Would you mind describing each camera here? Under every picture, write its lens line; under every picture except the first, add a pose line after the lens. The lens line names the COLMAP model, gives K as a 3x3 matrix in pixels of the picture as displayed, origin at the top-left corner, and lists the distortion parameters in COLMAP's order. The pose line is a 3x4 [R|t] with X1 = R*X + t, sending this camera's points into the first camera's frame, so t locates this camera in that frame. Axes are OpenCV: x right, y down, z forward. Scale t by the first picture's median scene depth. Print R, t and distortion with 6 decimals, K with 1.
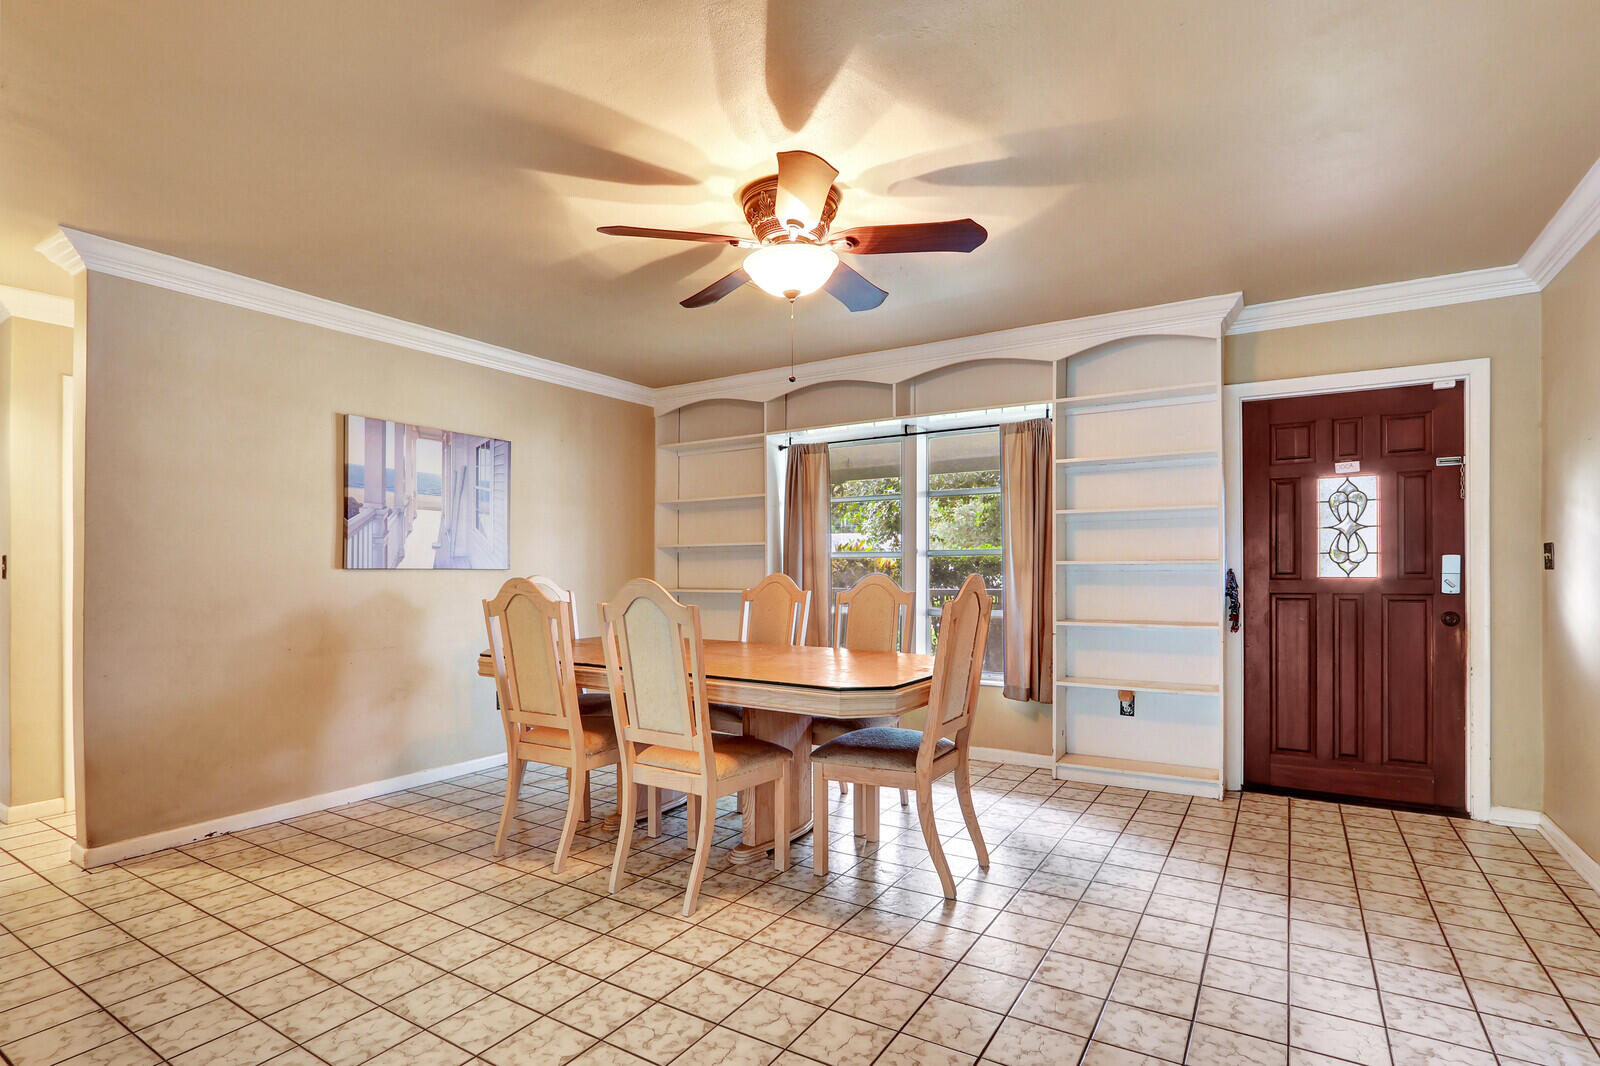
lens RADIAL K [[784.2, 0, 793.6], [0, 784.2, 568.6], [0, 0, 1]] dist [0.000073, 0.000237]
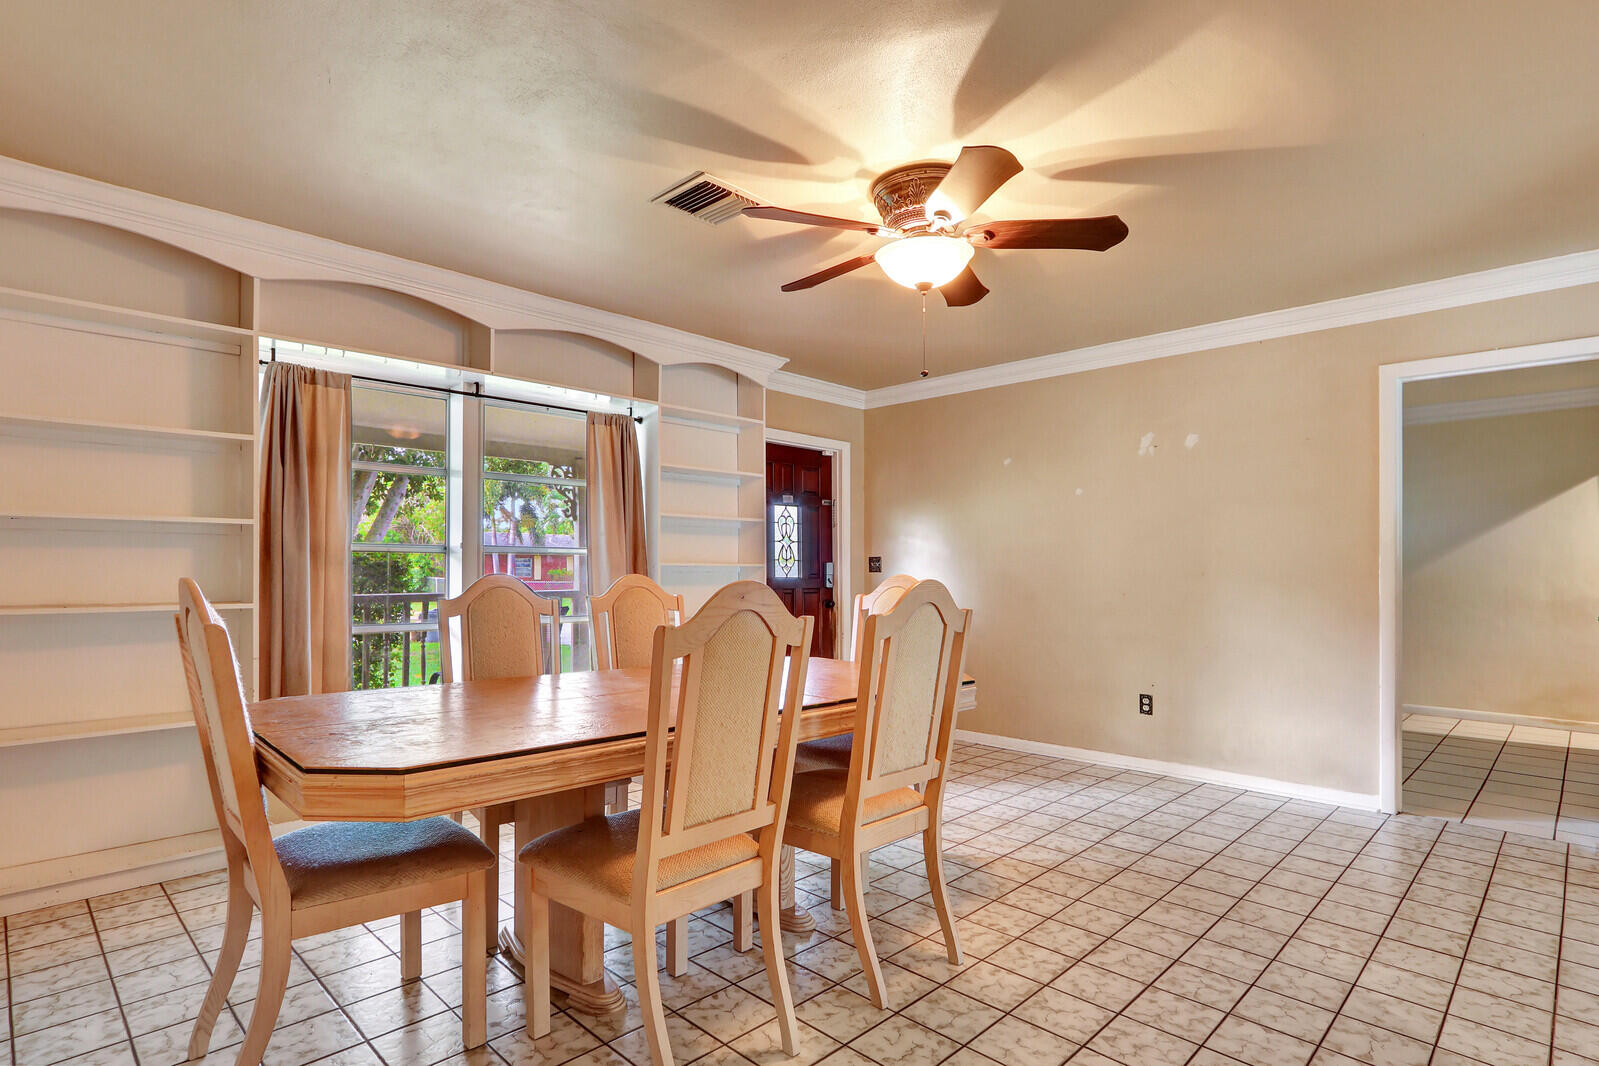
lens RADIAL K [[818.7, 0, 798.7], [0, 818.7, 567.9], [0, 0, 1]] dist [-0.000336, -0.000044]
pose [[0.220308, 0.006572, 0.975408, -0.784882], [-0.000763, 0.999978, -0.006565, 0.004734], [-0.975430, 0.000703, 0.220308, 0.713894]]
